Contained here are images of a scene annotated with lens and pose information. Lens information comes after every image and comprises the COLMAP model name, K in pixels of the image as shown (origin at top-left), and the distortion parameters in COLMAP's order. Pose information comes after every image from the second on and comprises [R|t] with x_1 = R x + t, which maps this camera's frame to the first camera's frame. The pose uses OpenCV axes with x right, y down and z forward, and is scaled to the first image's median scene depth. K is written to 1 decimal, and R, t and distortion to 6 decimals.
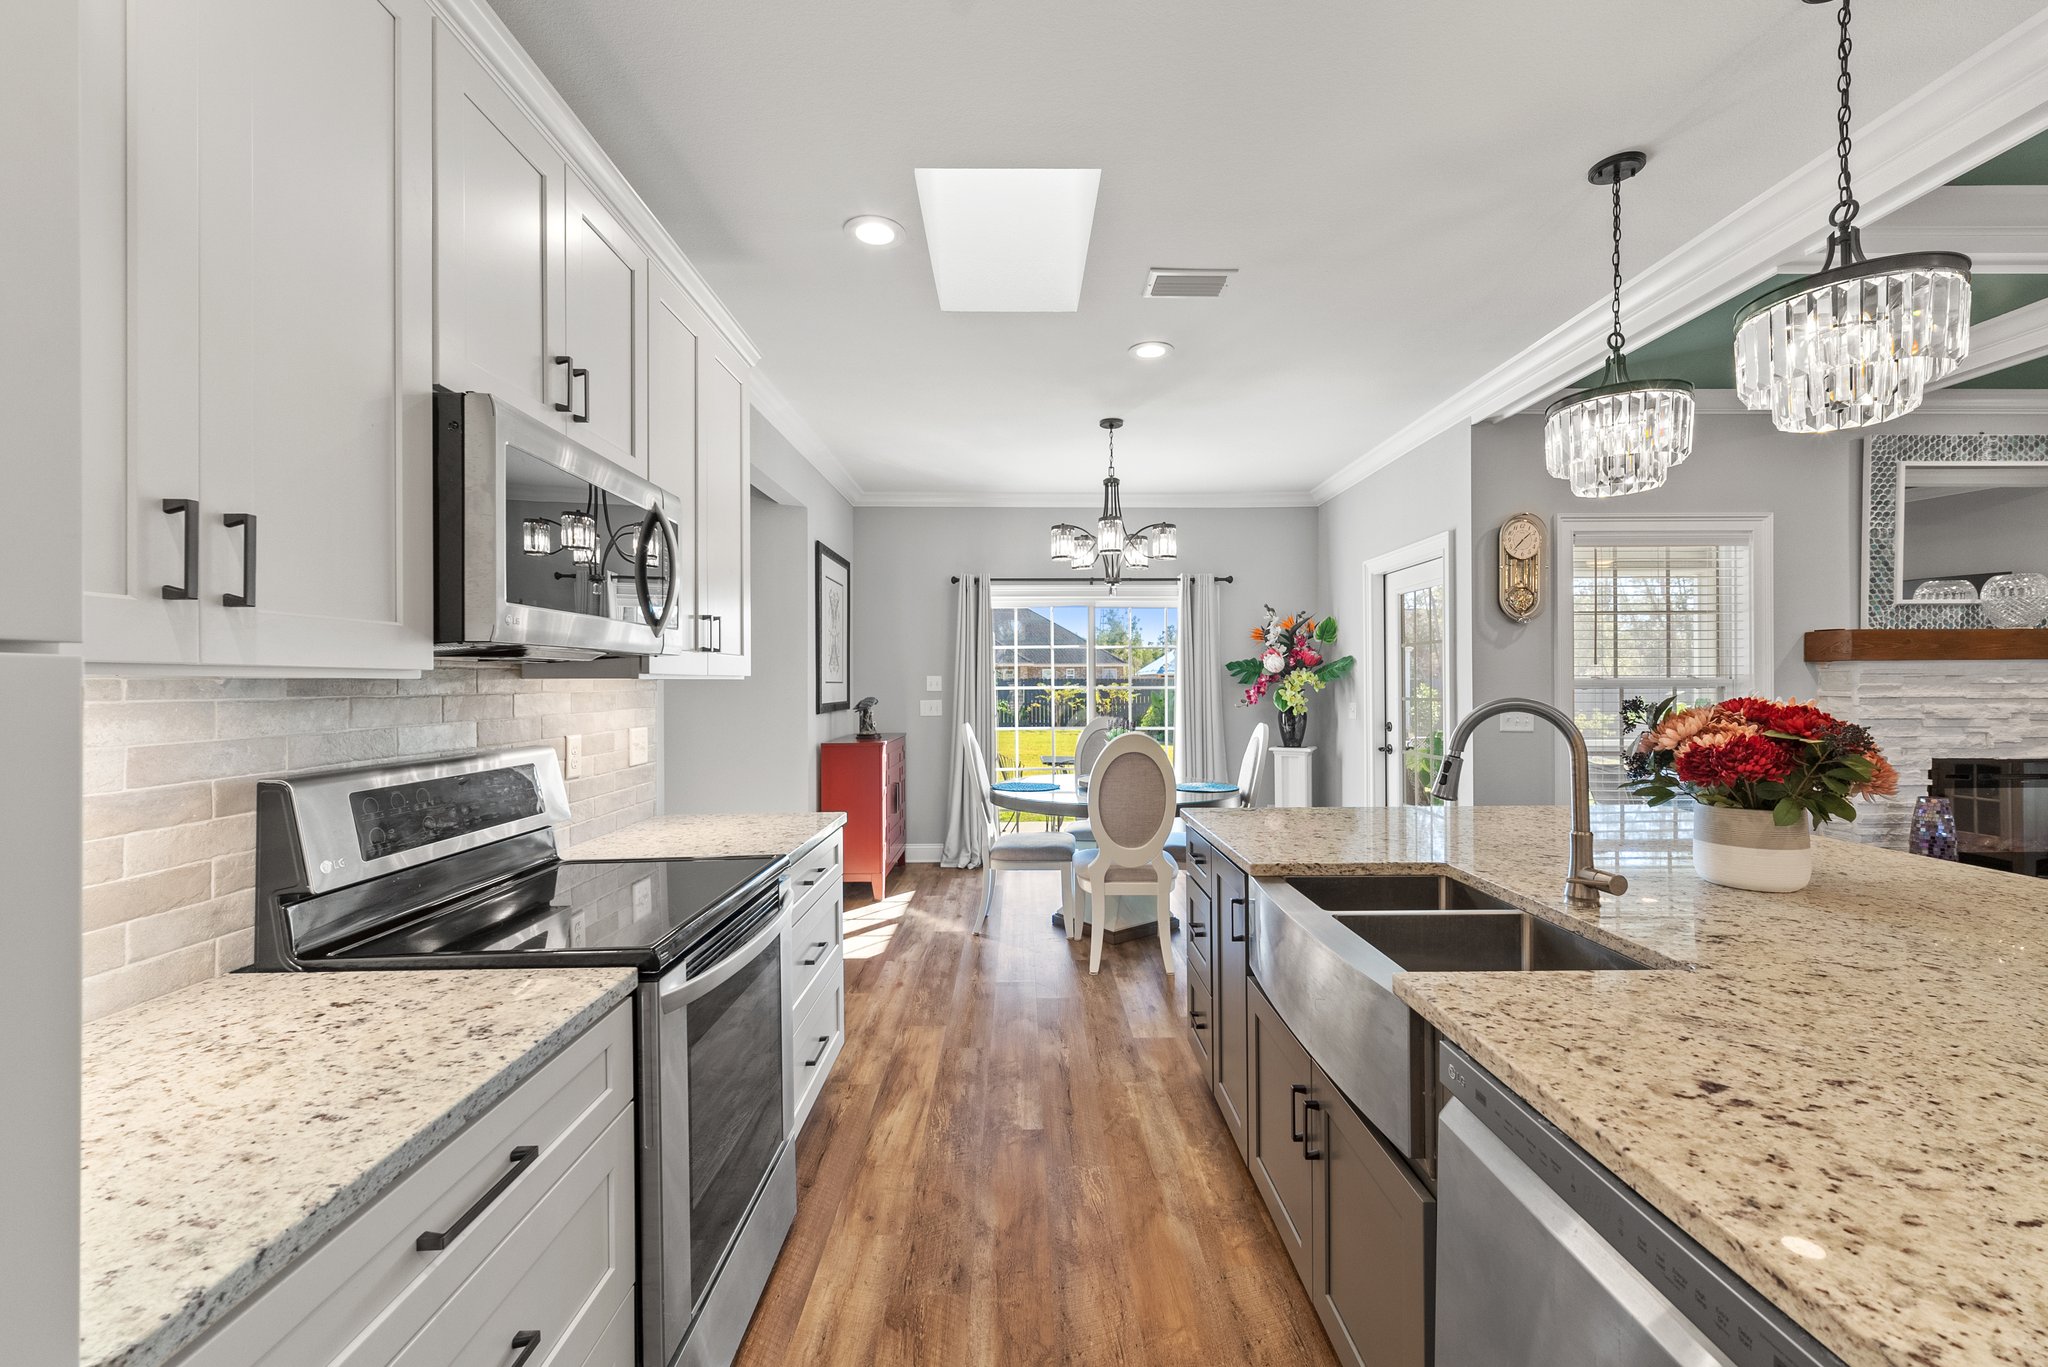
lens RADIAL K [[832.2, 0, 1033.0], [0, 832.2, 681.4], [0, 0, 1]] dist [0.011343, -0.003244]
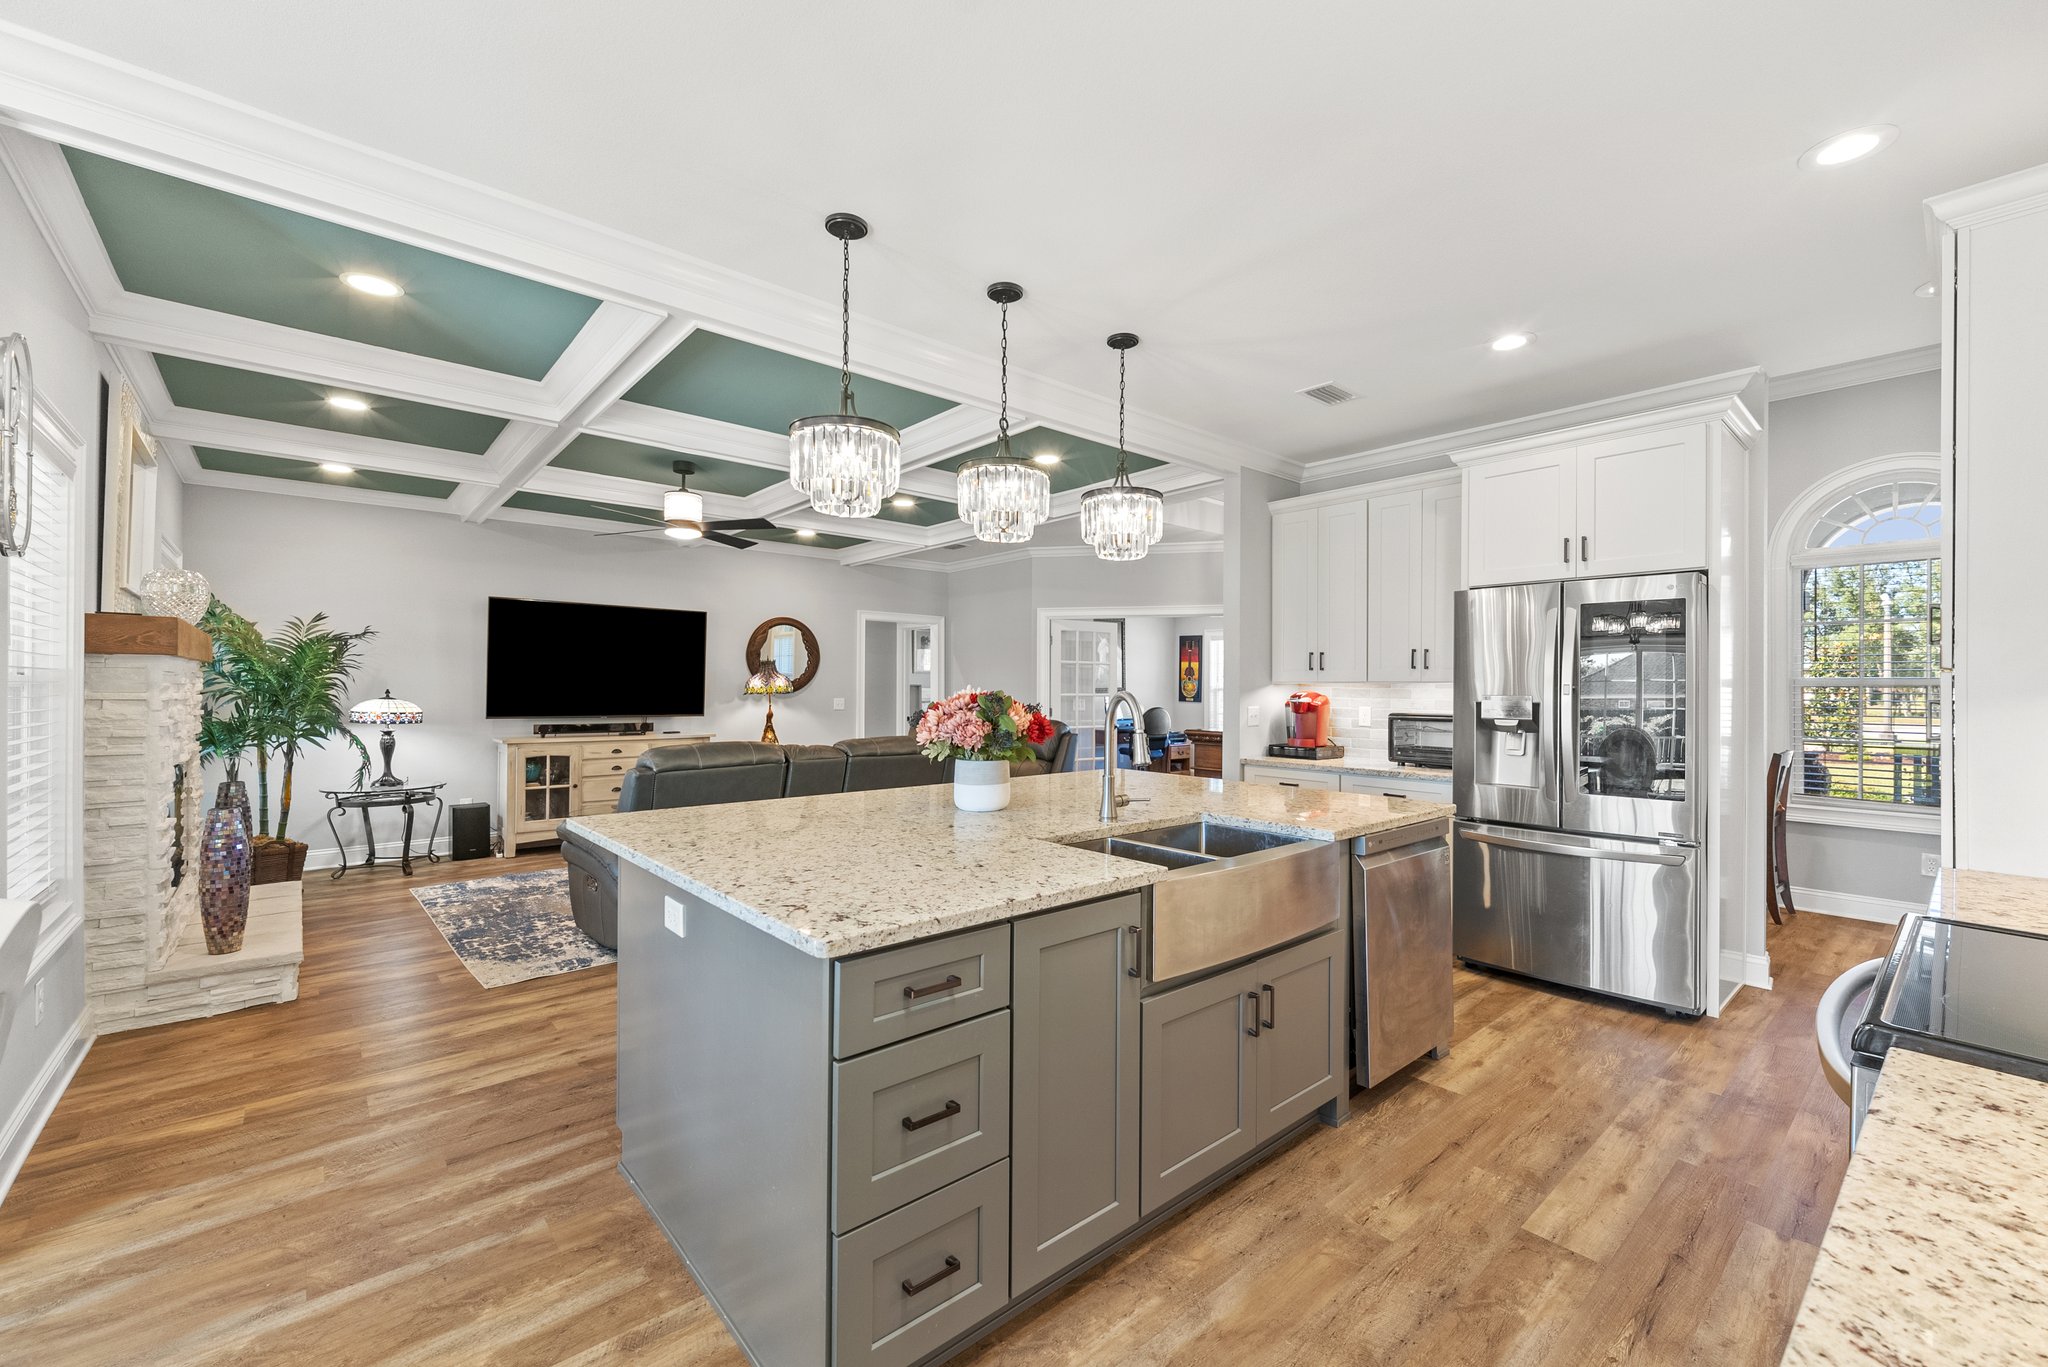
lens RADIAL K [[832.2, 0, 1033.6], [0, 832.2, 686.9], [0, 0, 1]] dist [0.011343, -0.003244]
pose [[-0.646825, 0.002686, 0.762634, -0.177968], [-0.002621, 0.999980, -0.005745, 0.008105], [-0.762634, -0.005715, -0.646805, 0.845884]]
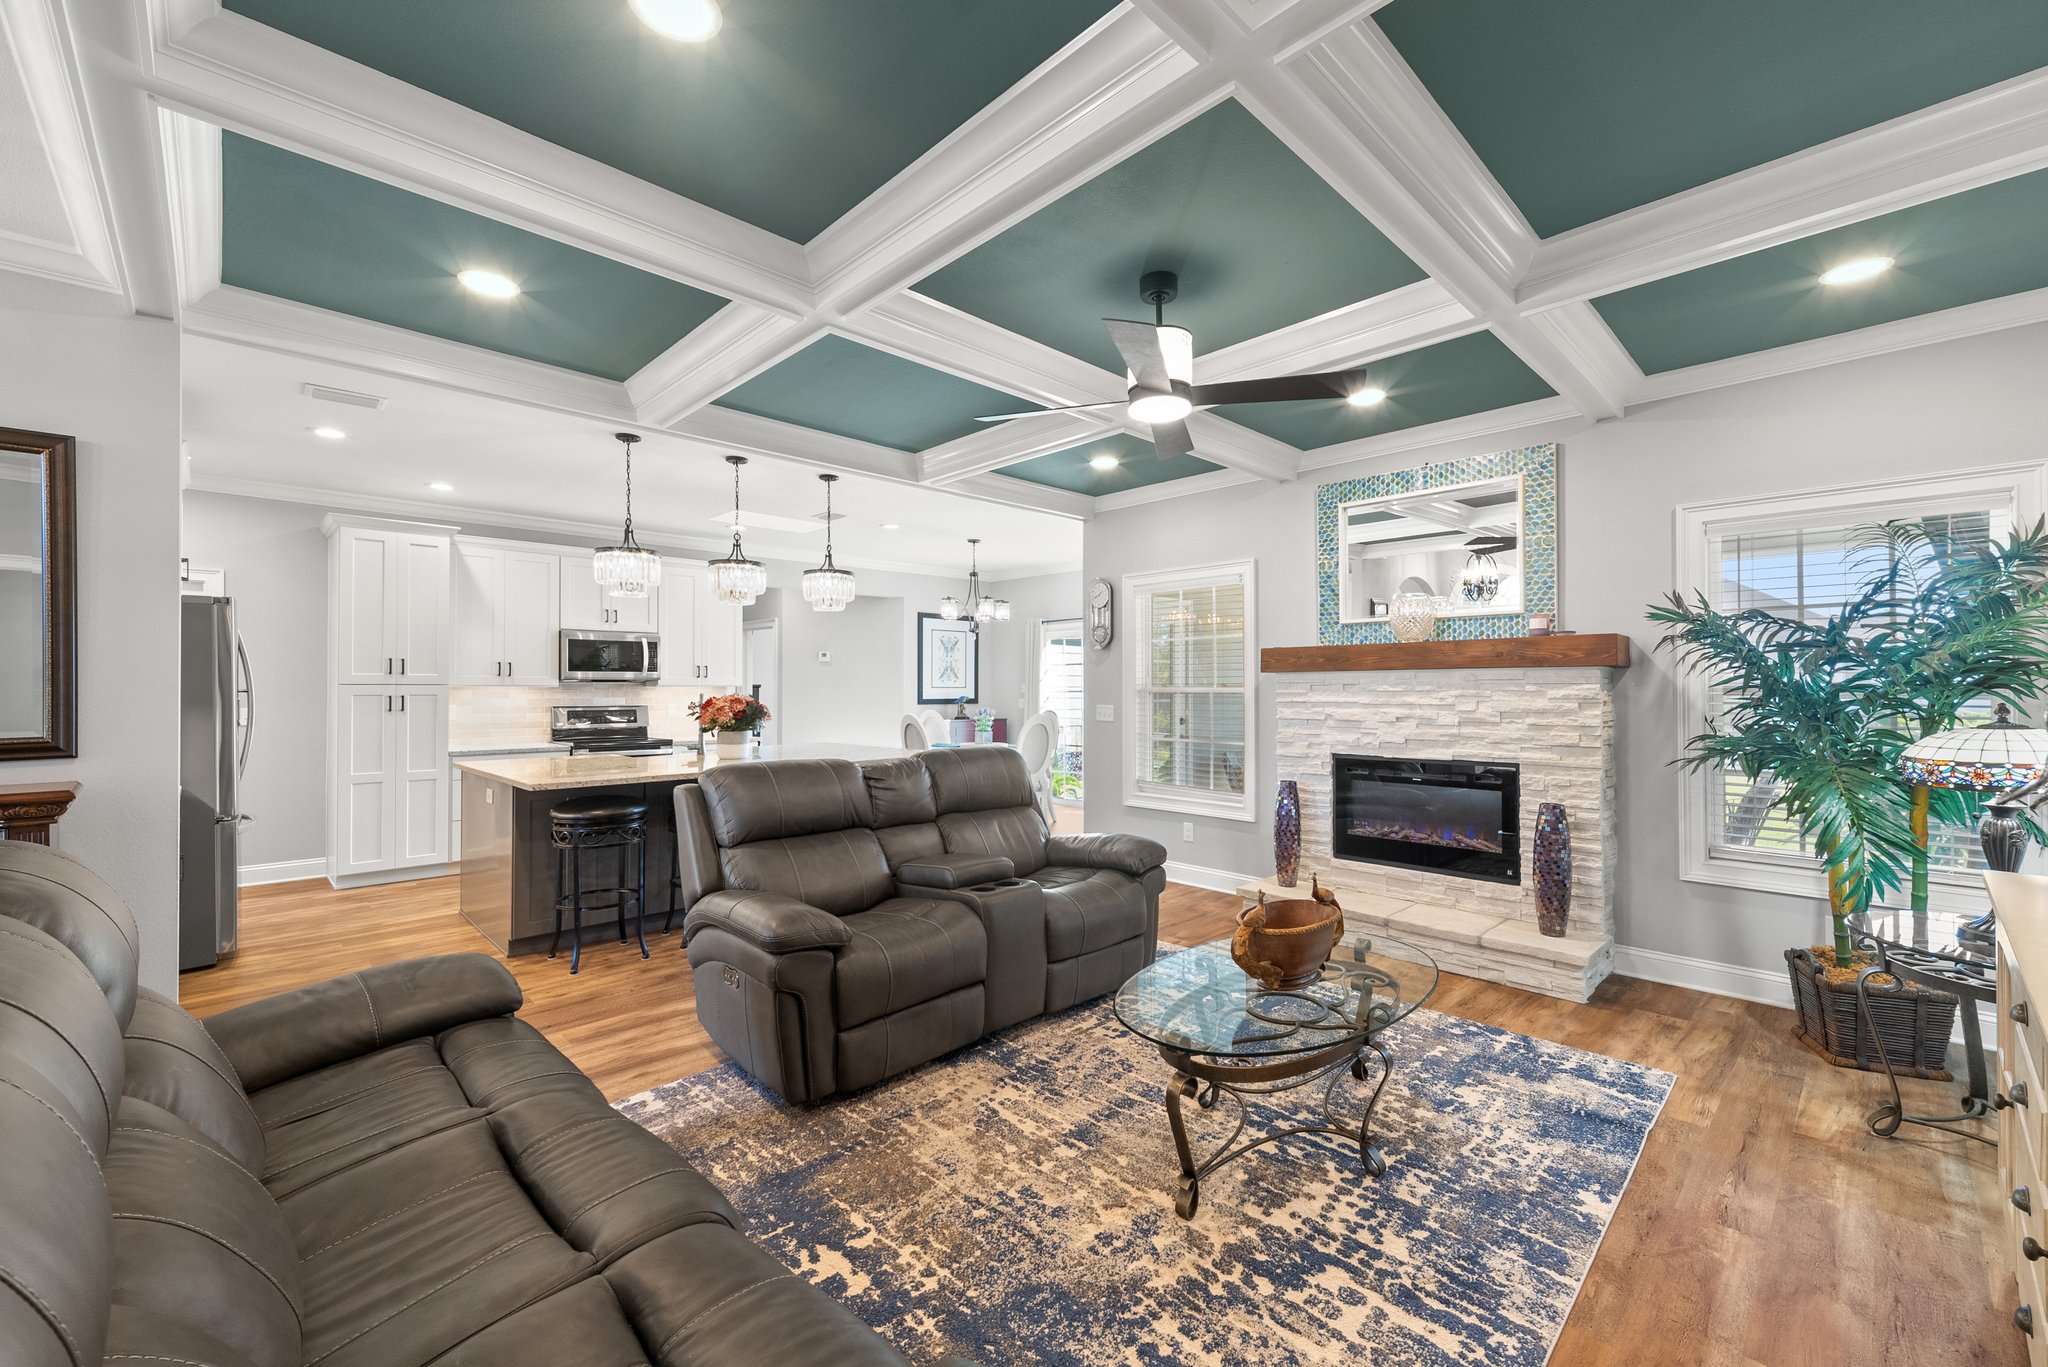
lens RADIAL K [[832.2, 0, 1033.4], [0, 832.2, 677.5], [0, 0, 1]] dist [0.011343, -0.003244]
pose [[0.686489, -0.005770, -0.727117, 1.582550], [0.000059, 0.999969, -0.007880, -0.006812], [0.727140, 0.005366, 0.686468, -0.124059]]
